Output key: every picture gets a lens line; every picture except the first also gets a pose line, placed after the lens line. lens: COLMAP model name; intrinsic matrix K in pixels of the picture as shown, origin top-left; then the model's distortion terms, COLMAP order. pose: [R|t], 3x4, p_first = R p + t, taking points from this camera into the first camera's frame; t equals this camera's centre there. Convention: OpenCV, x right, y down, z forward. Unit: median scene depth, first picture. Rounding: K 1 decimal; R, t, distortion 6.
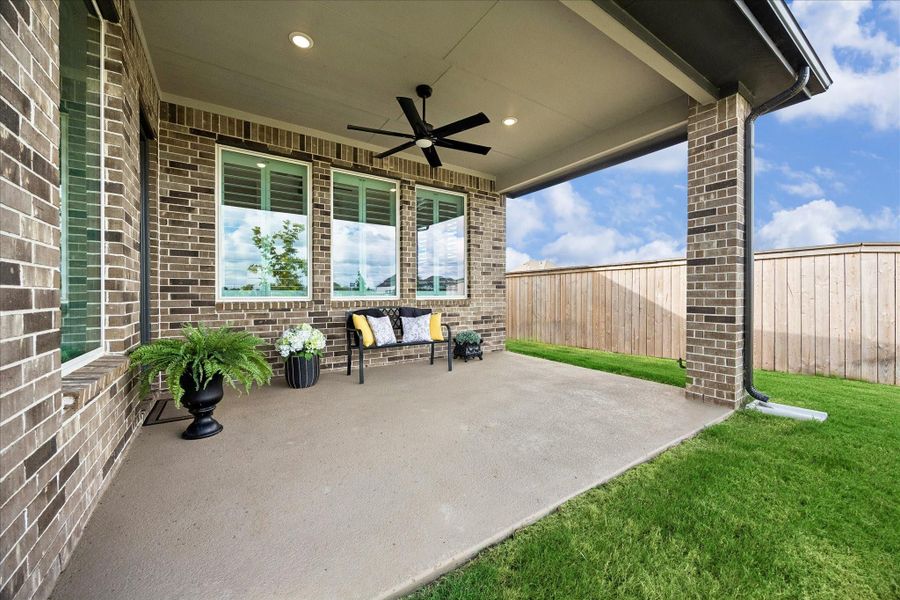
lens RADIAL K [[347.8, 0, 455.5], [0, 347.8, 297.3], [0, 0, 1]] dist [-0.000390, -0.000004]
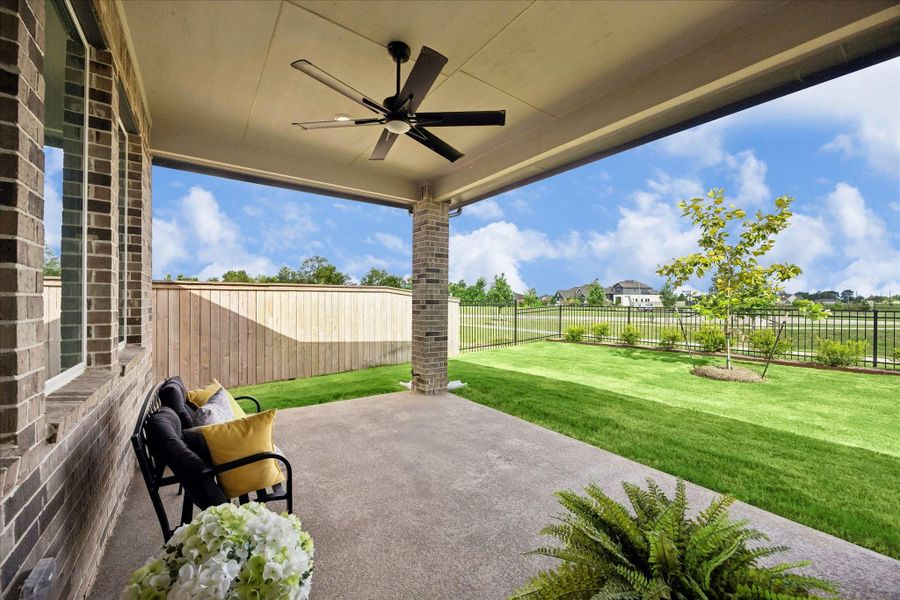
lens RADIAL K [[347.8, 0, 455.0], [0, 347.8, 303.6], [0, 0, 1]] dist [-0.000390, -0.000004]
pose [[-0.045120, 0.002224, 0.998979, -0.815133], [-0.002013, 0.999995, -0.002317, -0.091927], [-0.998980, -0.002115, -0.045116, 0.967053]]
